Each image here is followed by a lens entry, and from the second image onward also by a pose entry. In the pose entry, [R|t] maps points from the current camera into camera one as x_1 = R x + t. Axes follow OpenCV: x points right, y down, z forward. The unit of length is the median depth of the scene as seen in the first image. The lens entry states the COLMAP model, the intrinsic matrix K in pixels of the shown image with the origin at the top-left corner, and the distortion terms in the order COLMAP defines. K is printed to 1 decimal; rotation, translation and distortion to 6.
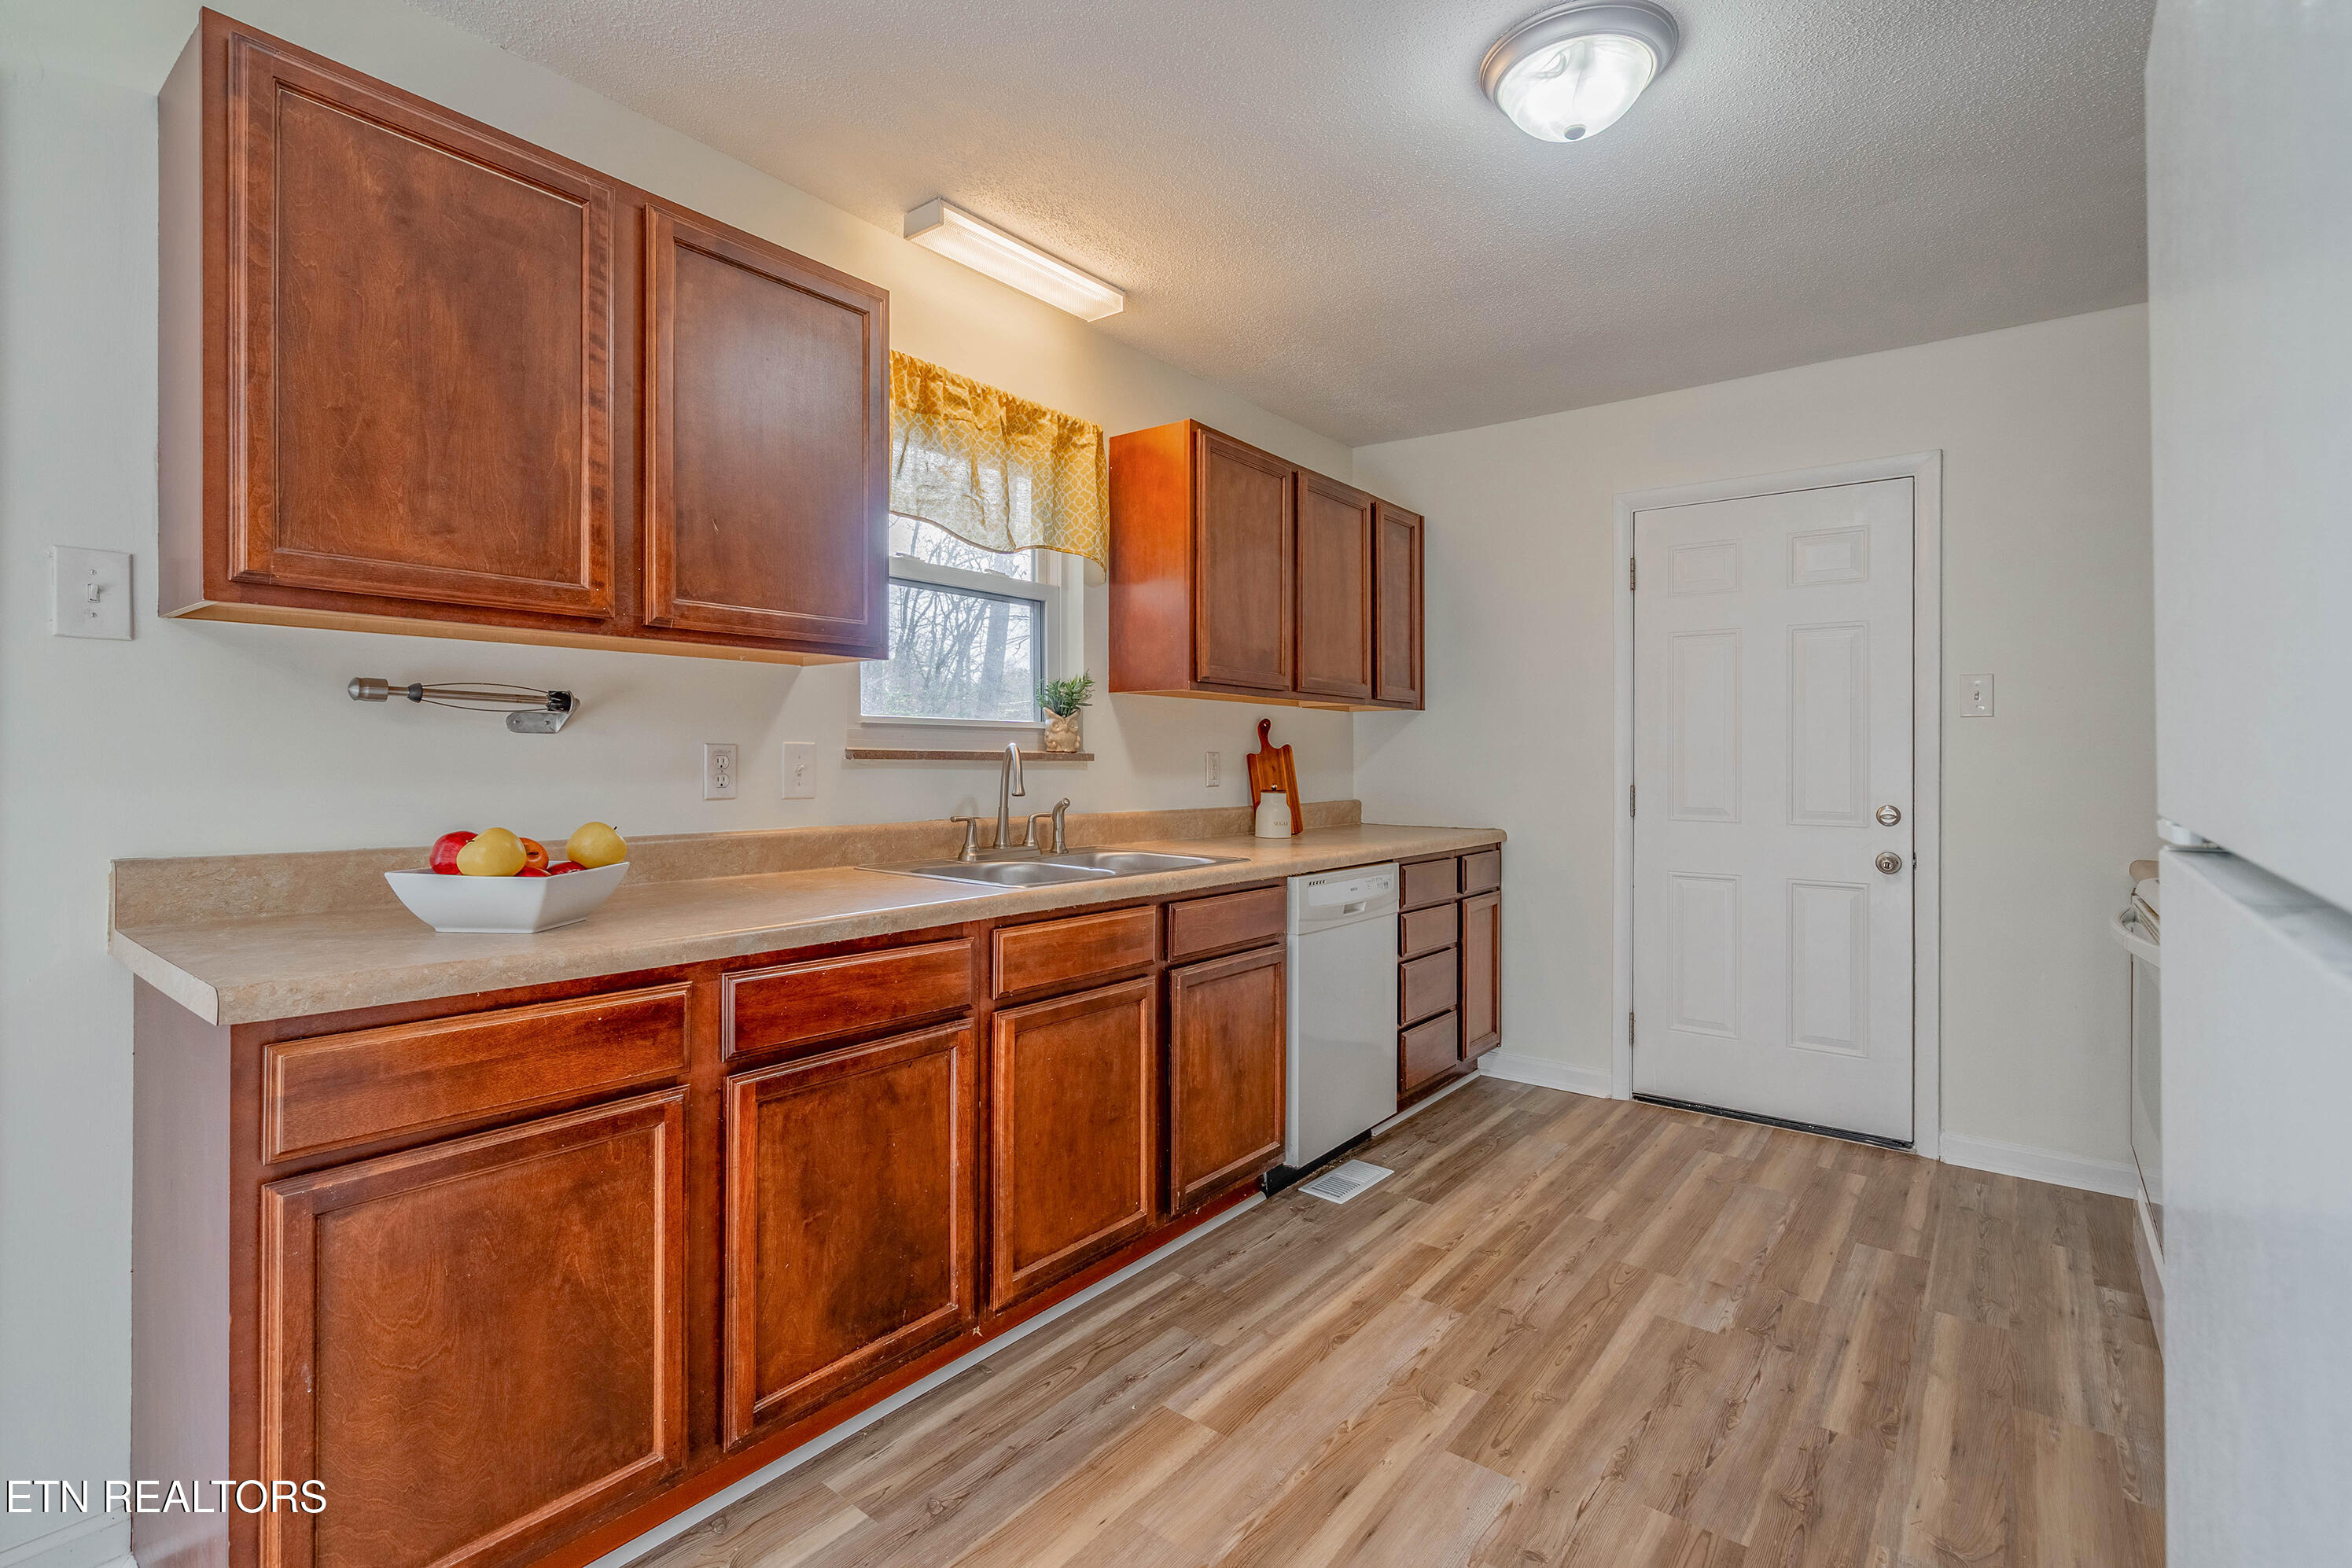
lens RADIAL K [[1078.0, 0, 1183.7], [0, 1078.0, 758.7], [0, 0, 1]] dist [-0.002747, 0.000189]
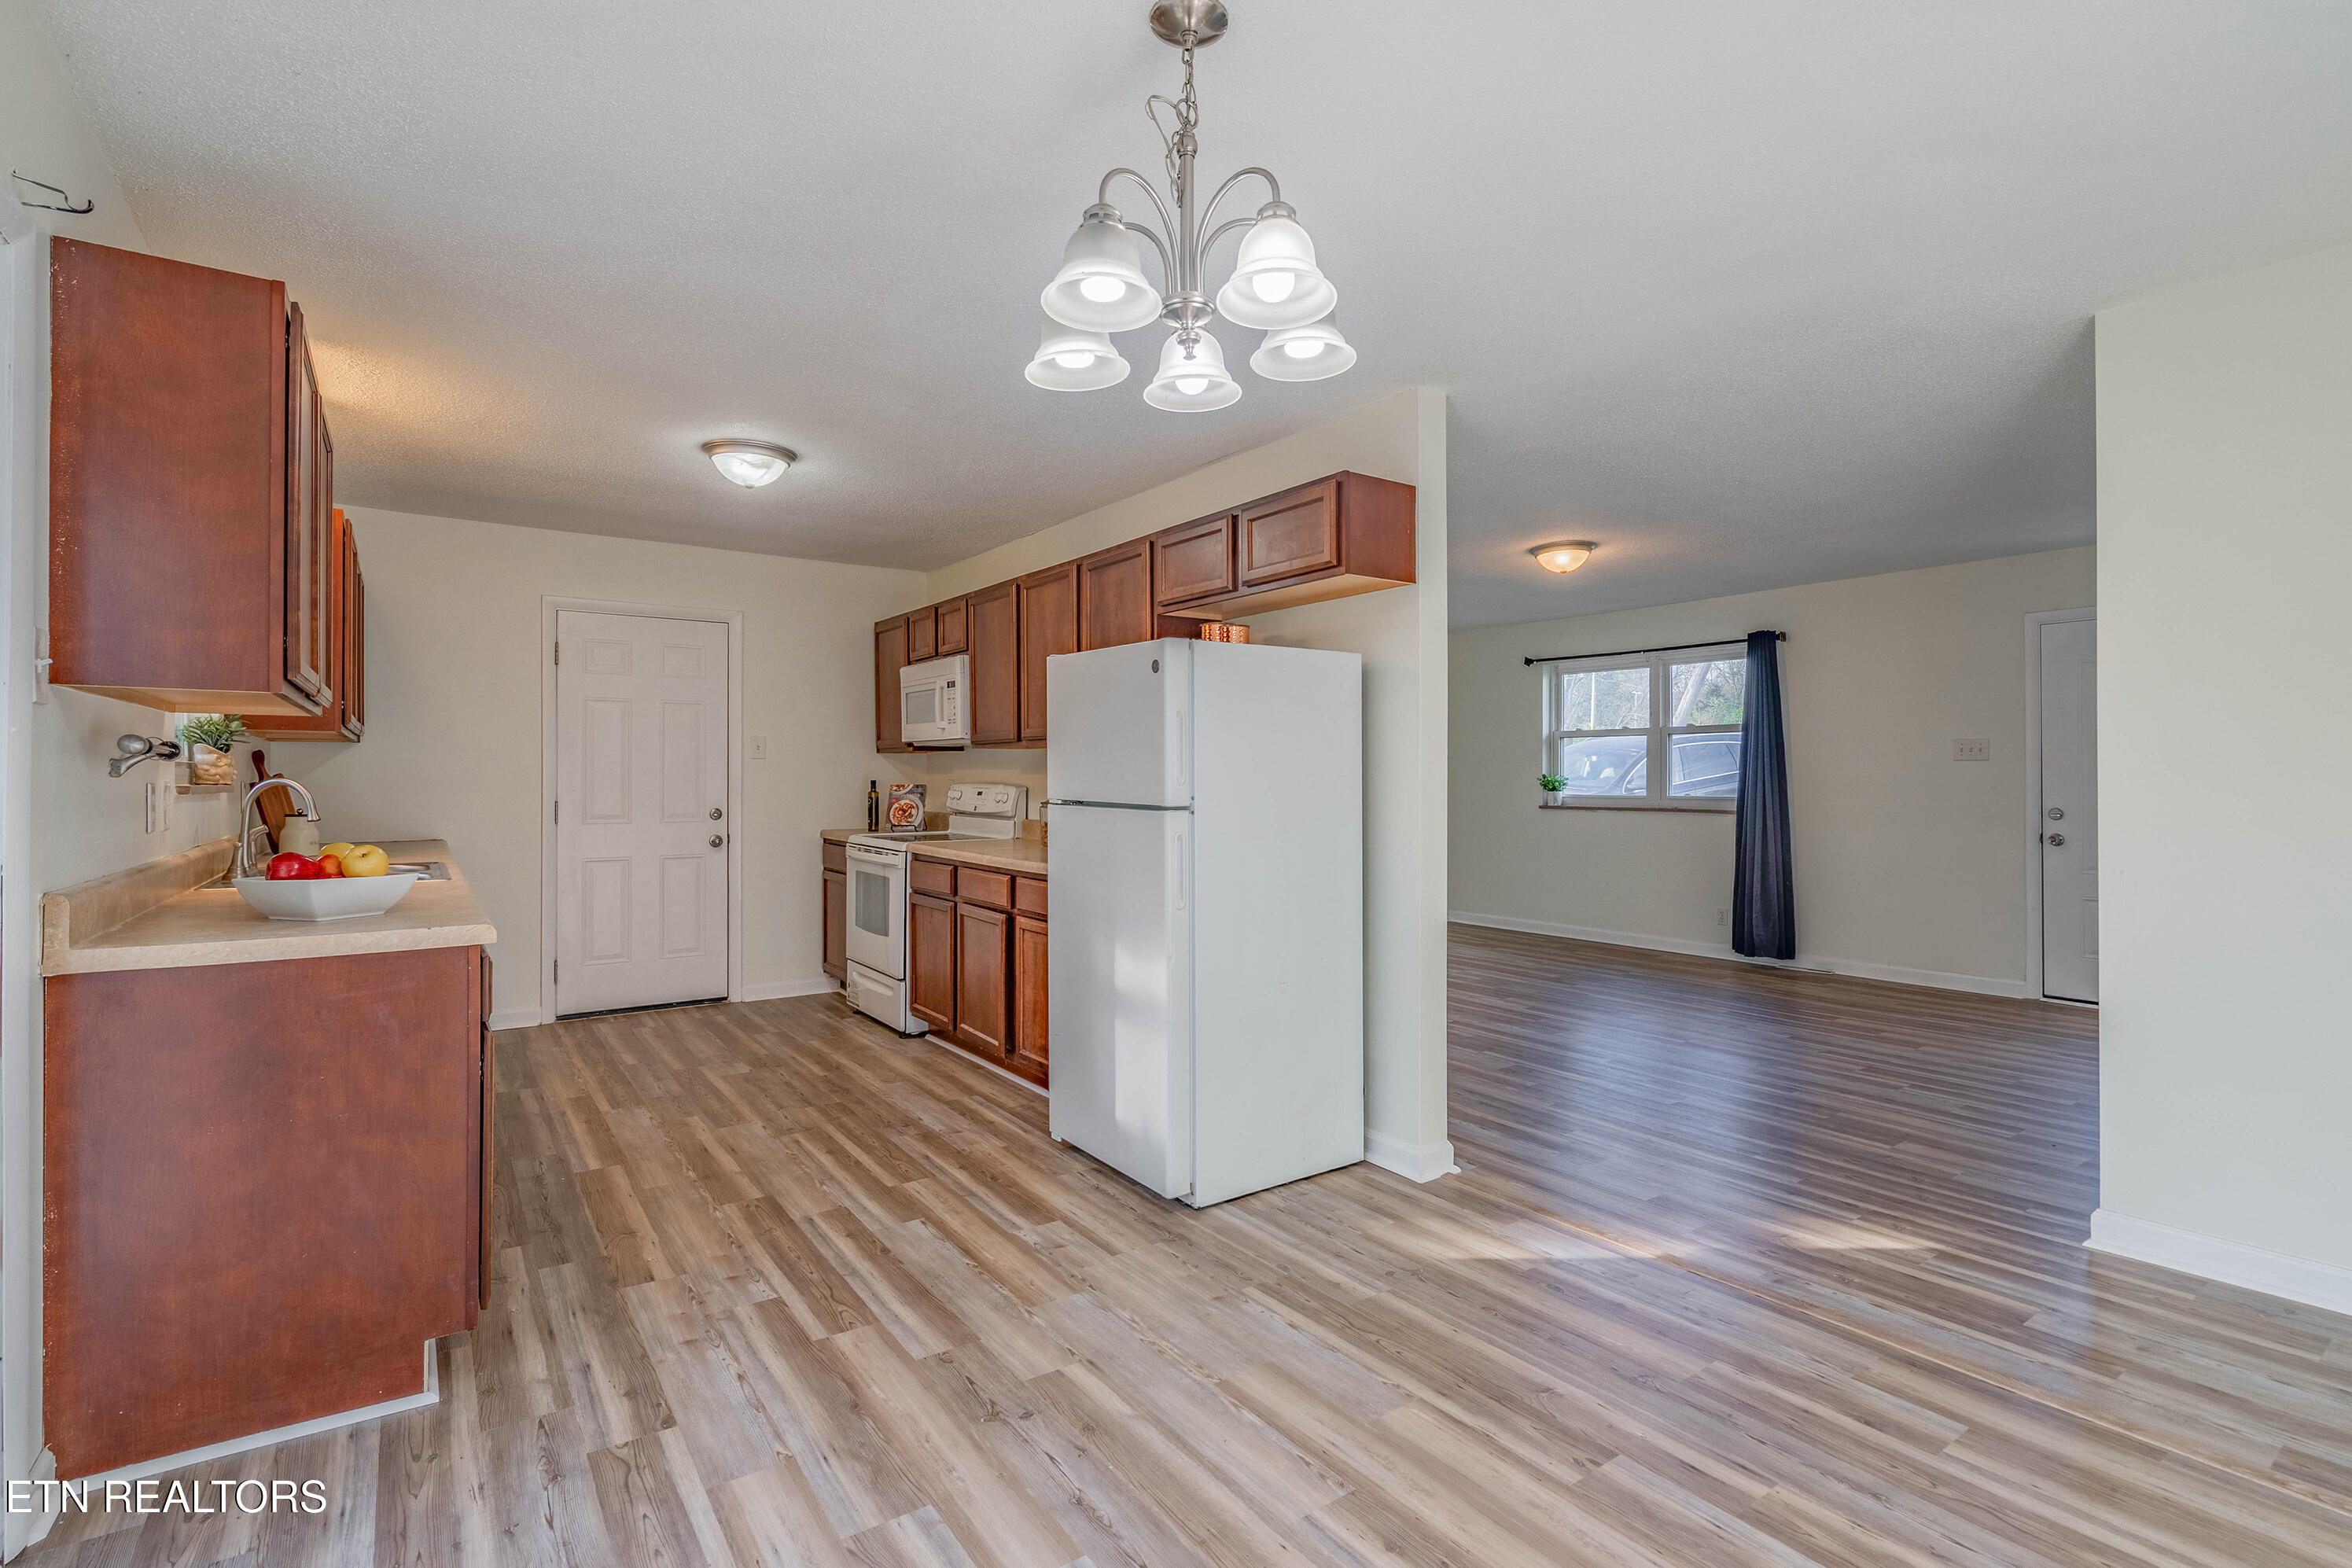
lens RADIAL K [[1105.2, 0, 1176.0], [0, 1105.2, 784.0], [0, 0, 1]] dist [0.014341, 0.000205]
pose [[0.295968, -0.011954, 0.955123, -1.209471], [0.000277, 0.999923, 0.012429, -0.026627], [-0.955198, -0.003414, 0.295949, -0.358915]]
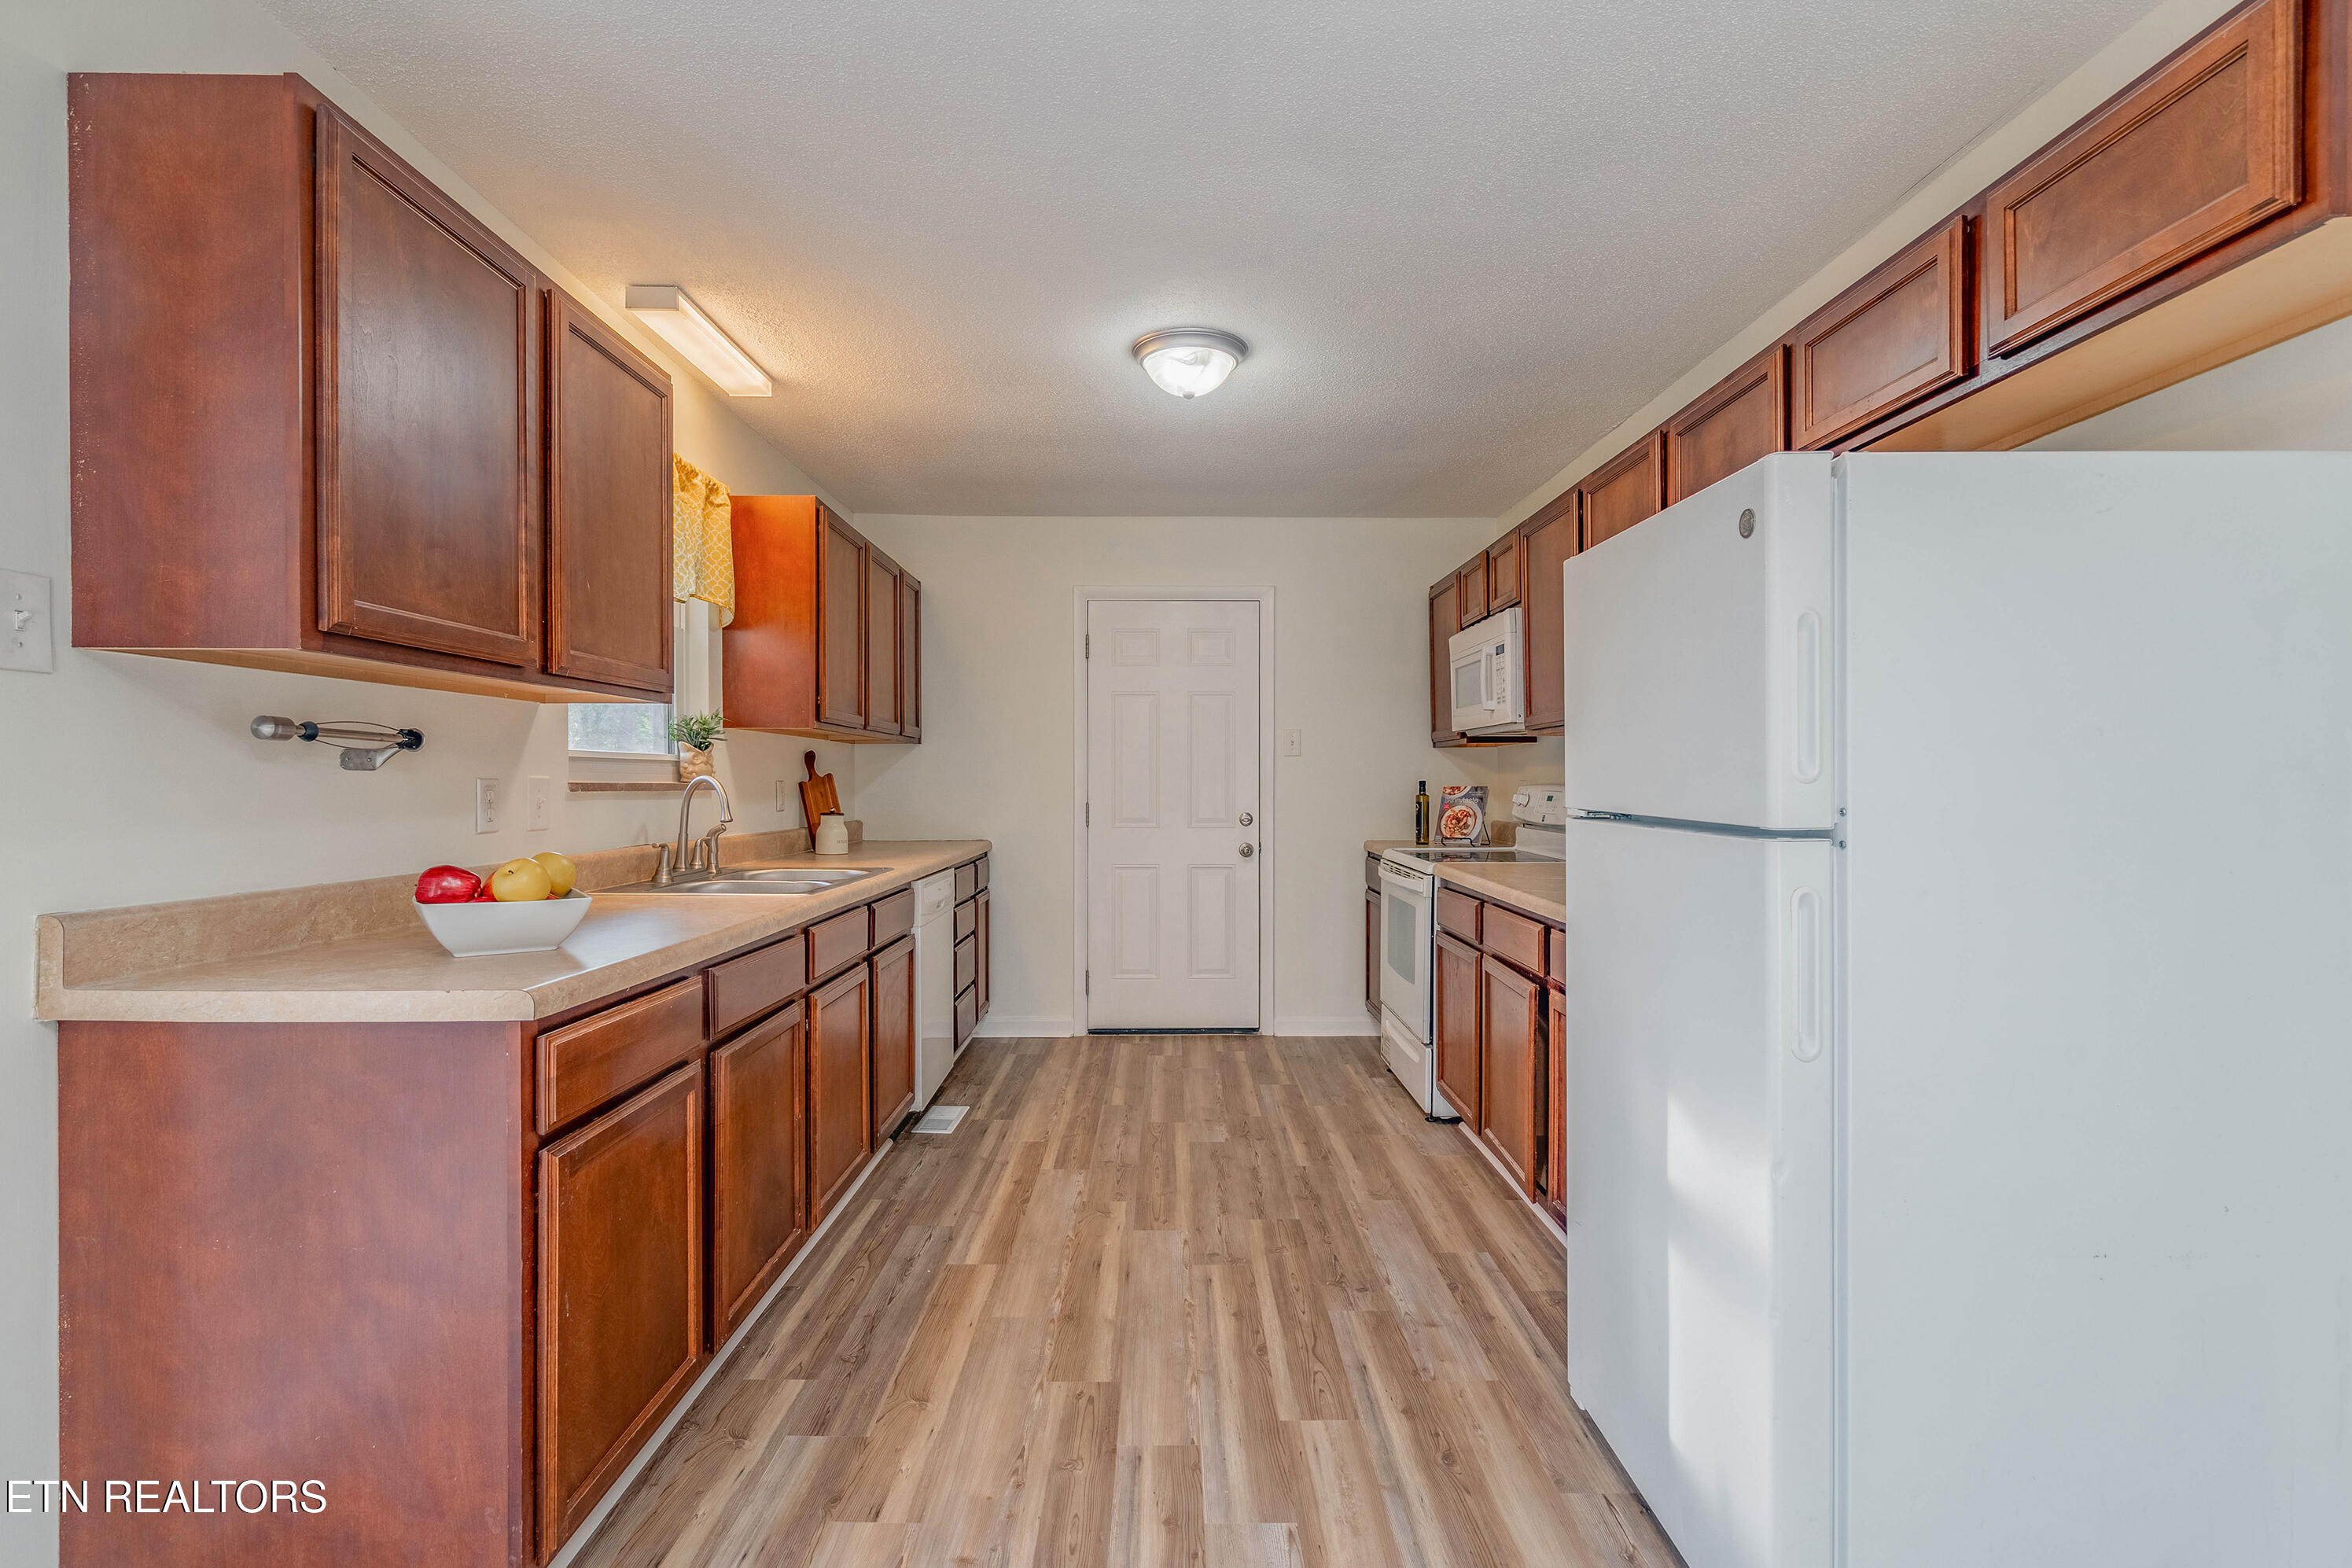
lens RADIAL K [[1074.1, 0, 1178.8], [0, 1074.1, 792.0], [0, 0, 1]] dist [-0.002090, 0.000135]
pose [[0.781576, -0.011949, 0.623696, -0.544161], [0.004063, 0.999893, 0.014065, -0.012542], [-0.623797, -0.008458, 0.781541, -0.206112]]
